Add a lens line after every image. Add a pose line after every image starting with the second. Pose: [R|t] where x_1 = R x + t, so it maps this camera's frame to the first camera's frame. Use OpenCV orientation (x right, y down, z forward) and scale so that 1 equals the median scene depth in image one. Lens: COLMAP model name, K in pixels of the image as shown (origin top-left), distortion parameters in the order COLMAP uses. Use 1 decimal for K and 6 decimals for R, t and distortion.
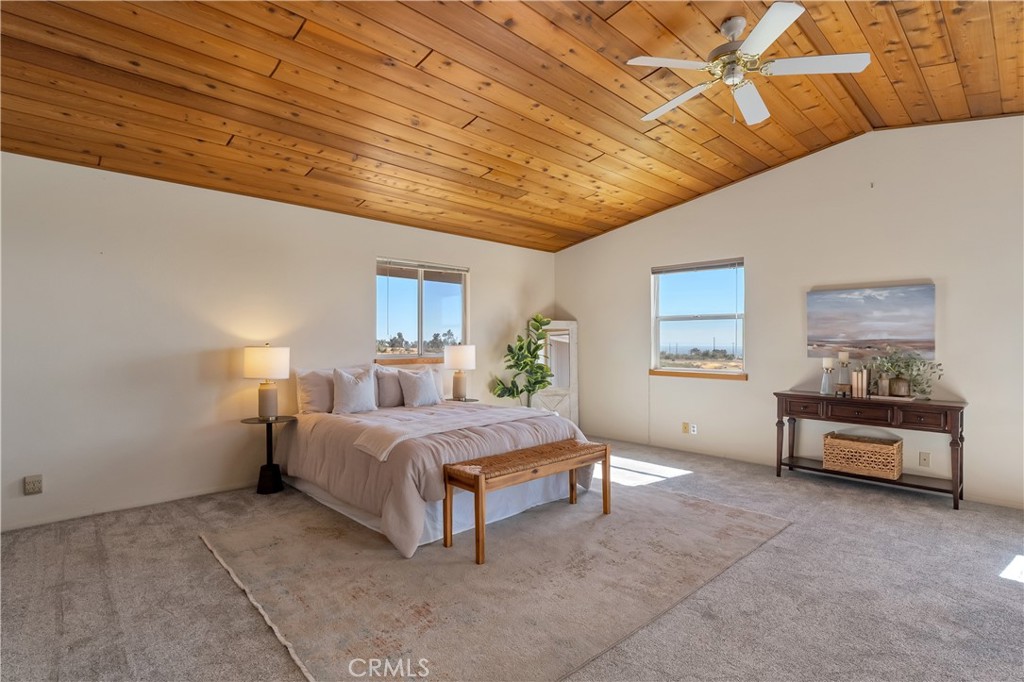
lens RADIAL K [[502.8, 0, 519.0], [0, 502.8, 345.5], [0, 0, 1]] dist [-0.004229, -0.000643]
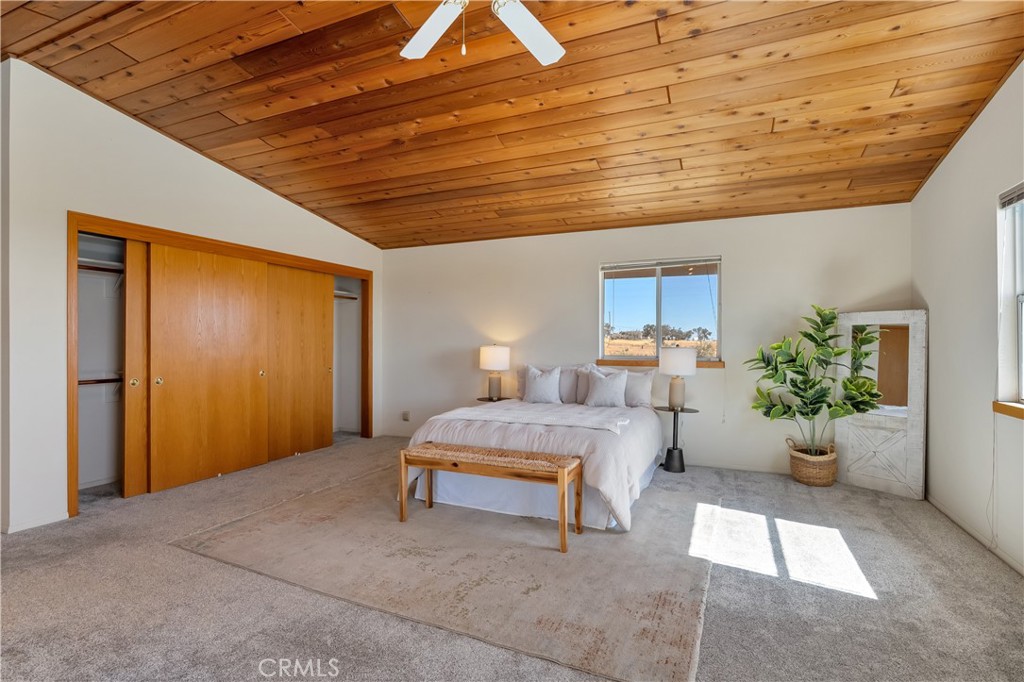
lens RADIAL K [[502.8, 0, 516.2], [0, 502.8, 339.9], [0, 0, 1]] dist [-0.004229, -0.000643]
pose [[0.363170, -0.004307, -0.931713, 0.763270], [-0.010574, 0.999906, -0.008744, -0.003033], [0.931663, 0.013028, 0.363090, 0.522174]]
